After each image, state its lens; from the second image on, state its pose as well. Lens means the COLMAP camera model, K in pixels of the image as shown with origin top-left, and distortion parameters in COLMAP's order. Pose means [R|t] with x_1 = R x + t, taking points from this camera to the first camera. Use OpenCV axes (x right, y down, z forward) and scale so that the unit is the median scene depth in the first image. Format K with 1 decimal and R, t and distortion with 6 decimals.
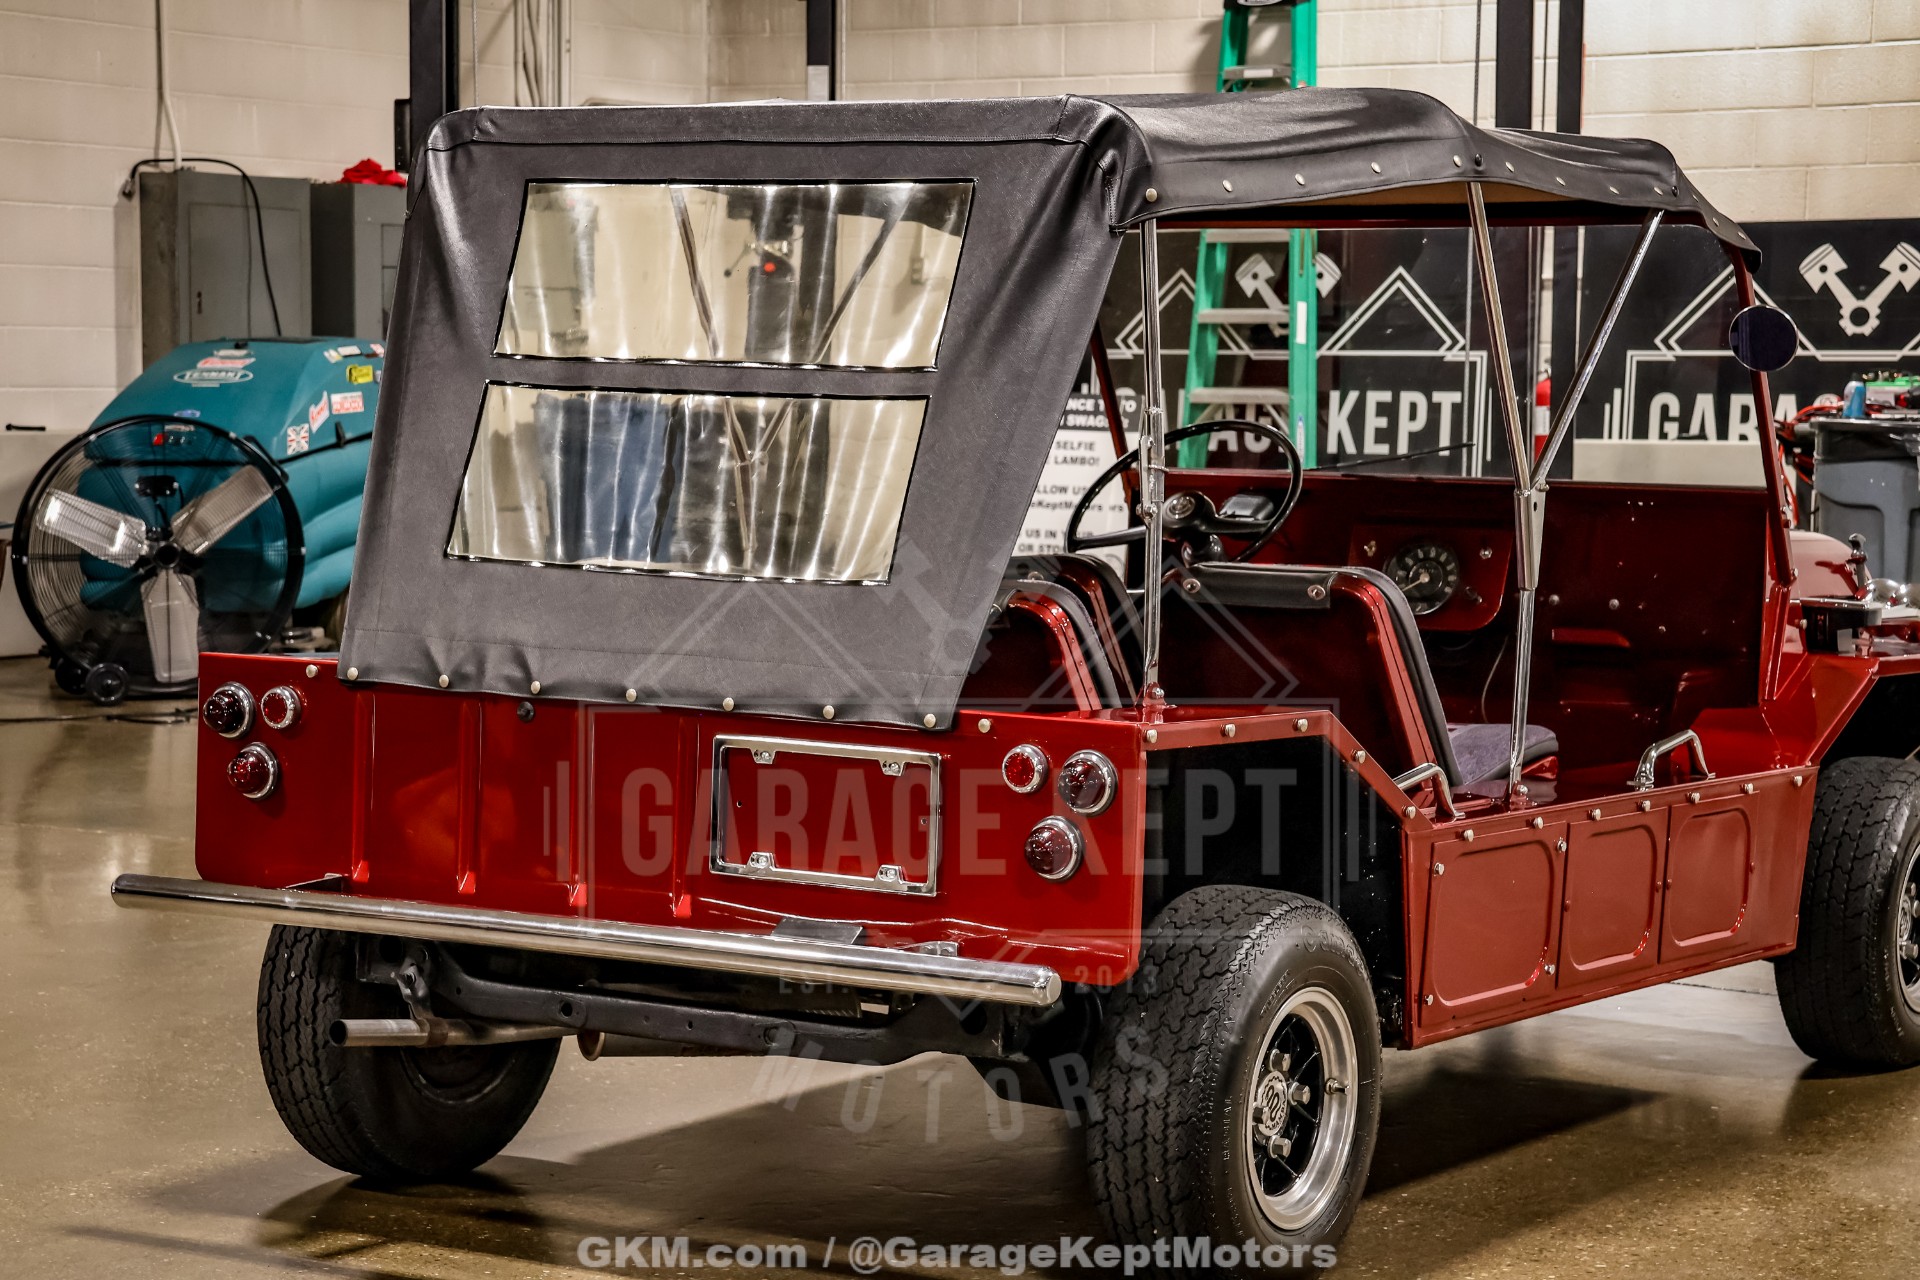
lens RADIAL K [[3896.3, 0, 955.0], [0, 3896.3, 642.5], [0, 0, 1]] dist [0.255303, 0.000000]
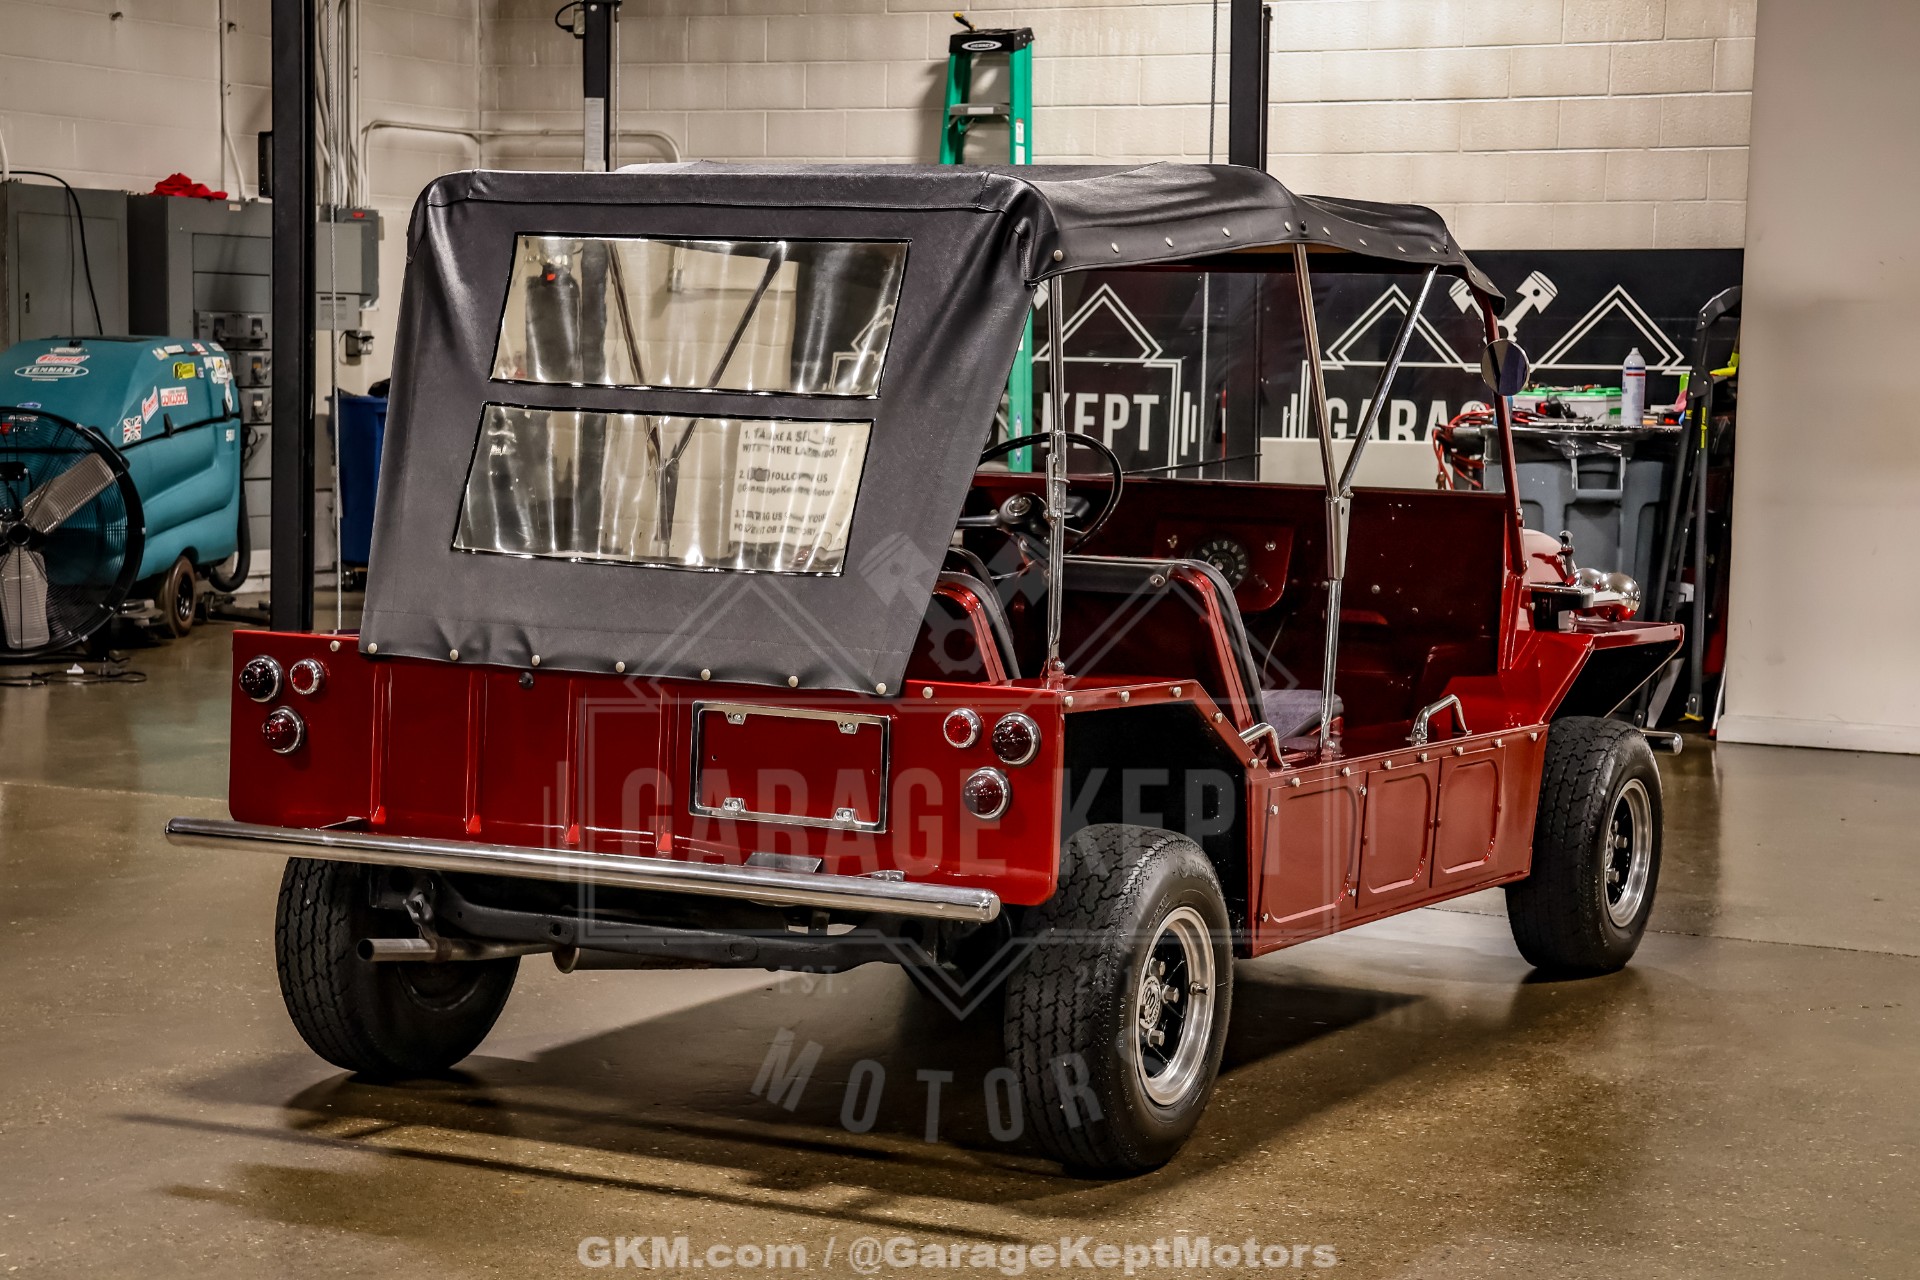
lens RADIAL K [[3569.8, 0, 956.0], [0, 3569.8, 650.9], [0, 0, 1]] dist [0.203600, 0.000000]
pose [[0.995857, 0.001490, 0.090925, -0.071116], [-0.002536, 0.999932, 0.011397, -0.003728], [-0.090902, -0.011581, 0.995792, -0.090799]]
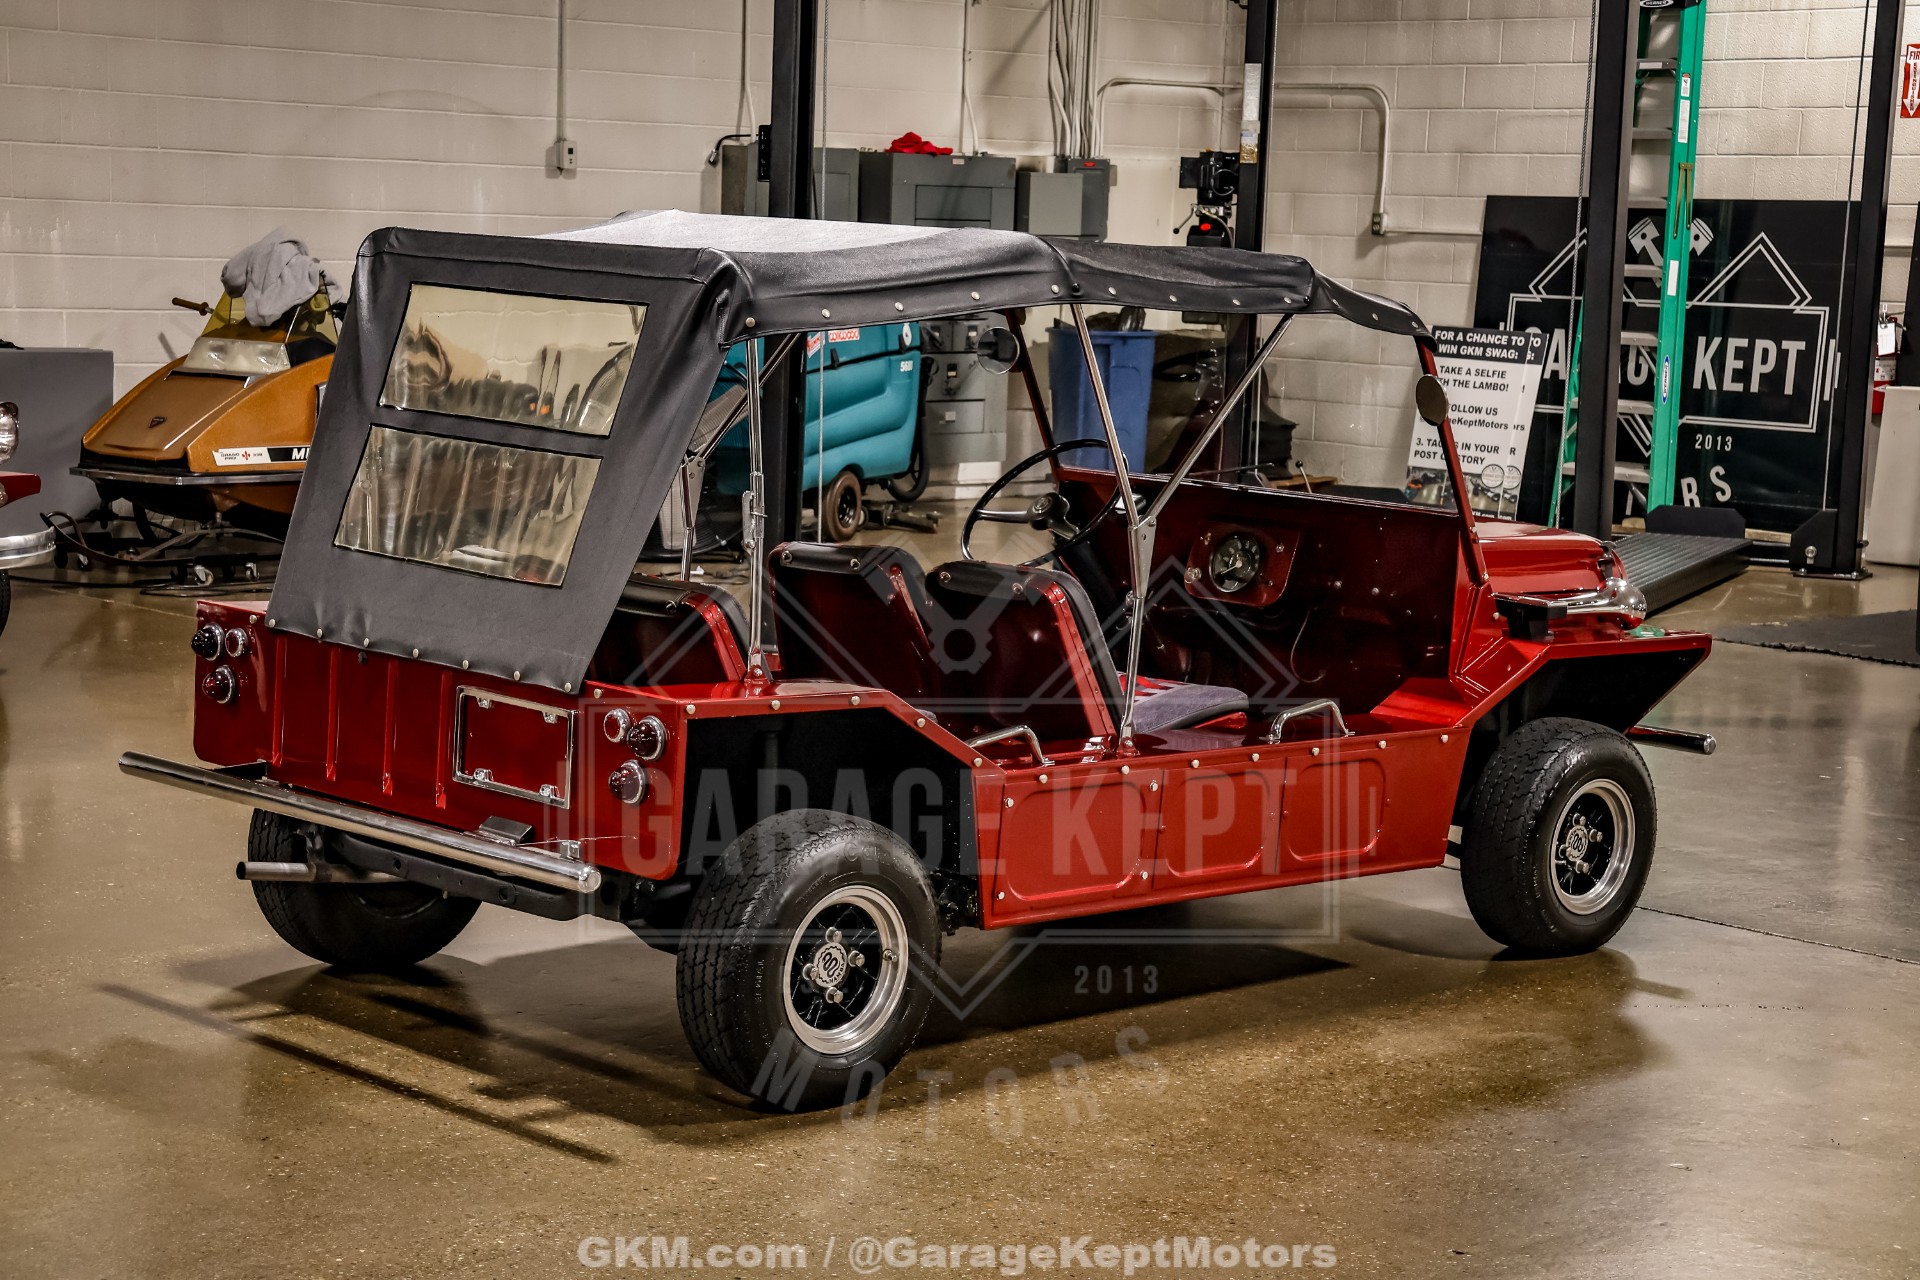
lens RADIAL K [[3324.6, 0, 977.0], [0, 3324.6, 625.4], [0, 0, 1]] dist [0.219061, 0.000000]
pose [[0.973445, 0.051523, -0.223050, 0.349375], [-0.041088, 0.997844, 0.051176, -0.060702], [0.225205, -0.040652, 0.973463, -0.137624]]
